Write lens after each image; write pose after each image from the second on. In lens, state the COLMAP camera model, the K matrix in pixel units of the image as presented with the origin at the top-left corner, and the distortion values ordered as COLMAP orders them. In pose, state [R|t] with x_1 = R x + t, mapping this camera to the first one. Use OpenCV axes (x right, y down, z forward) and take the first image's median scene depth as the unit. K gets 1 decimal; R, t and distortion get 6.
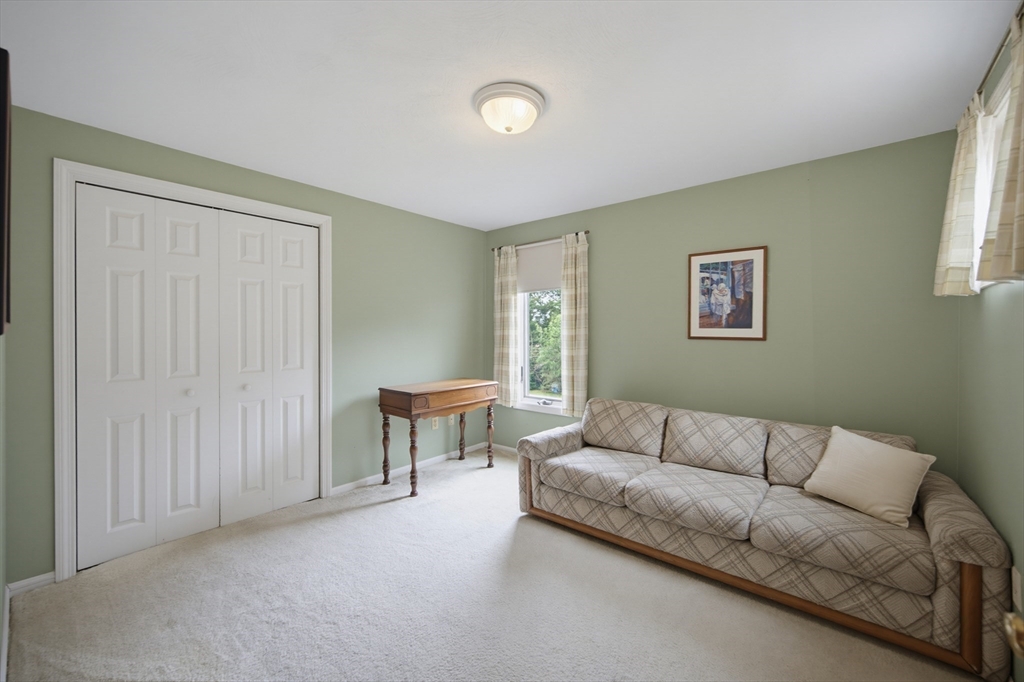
lens RADIAL K [[417.2, 0, 518.9], [0, 417.2, 331.2], [0, 0, 1]] dist [0.007620, -0.001401]
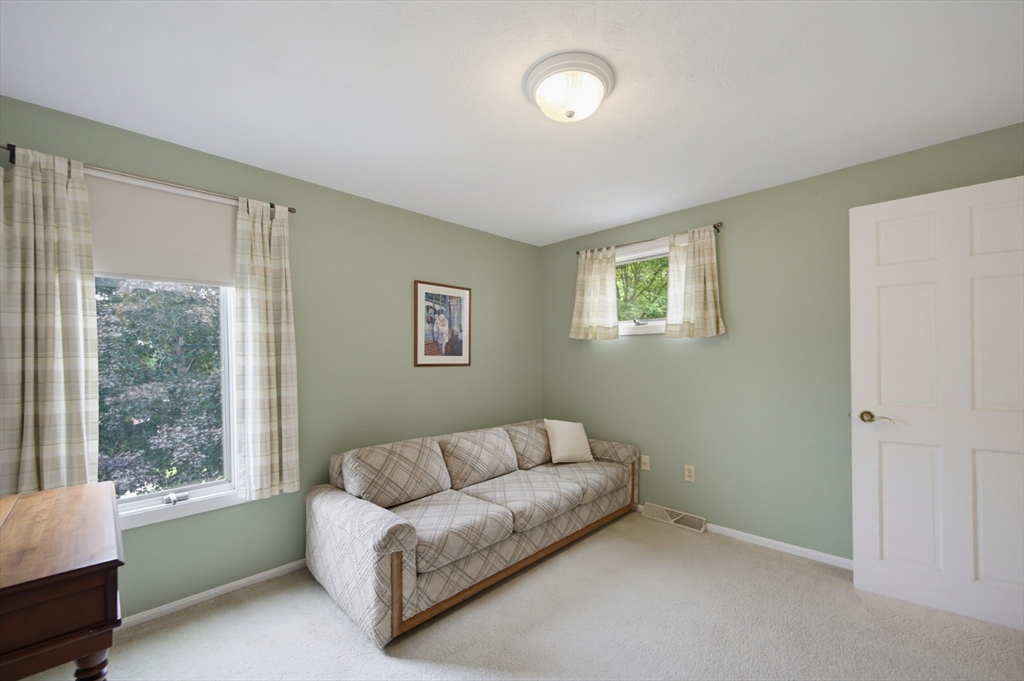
lens RADIAL K [[421.1, 0, 528.6], [0, 421.1, 359.8], [0, 0, 1]] dist [0.014343, -0.000069]
pose [[0.054399, -0.007828, 0.998489, -0.598210], [0.006816, 0.999949, 0.007468, -0.002766], [-0.998496, 0.006399, 0.054449, 0.719418]]
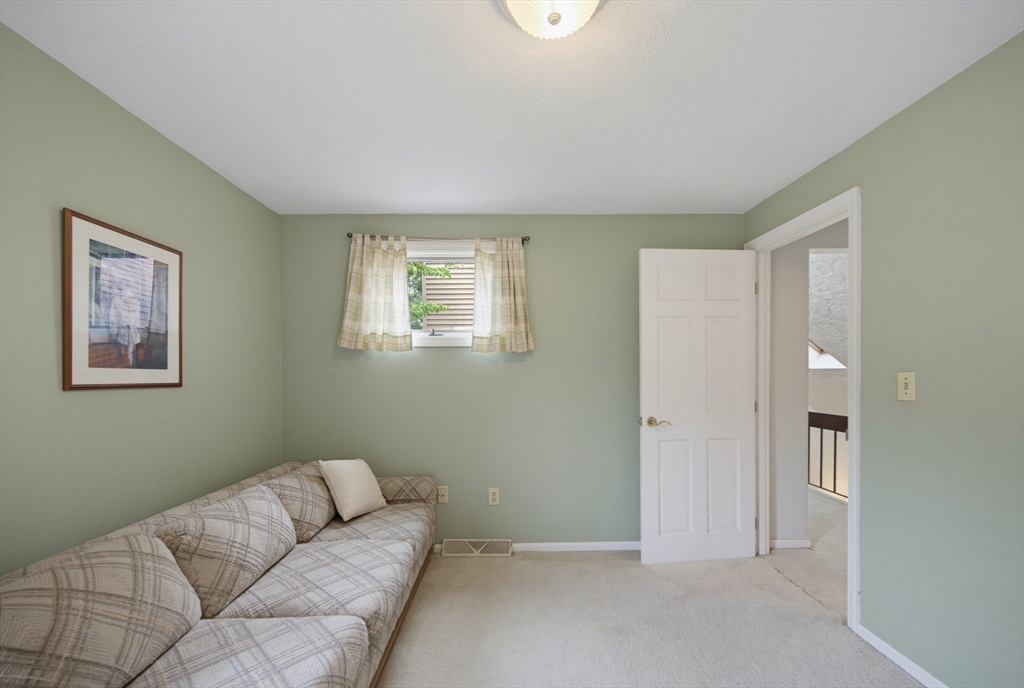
lens RADIAL K [[417.2, 0, 514.6], [0, 417.2, 378.8], [0, 0, 1]] dist [0.007620, -0.001401]
pose [[-0.661985, -0.006907, 0.749485, -0.291128], [0.004442, 0.999904, 0.013138, 0.002079], [-0.749504, 0.012027, -0.661891, 0.988051]]
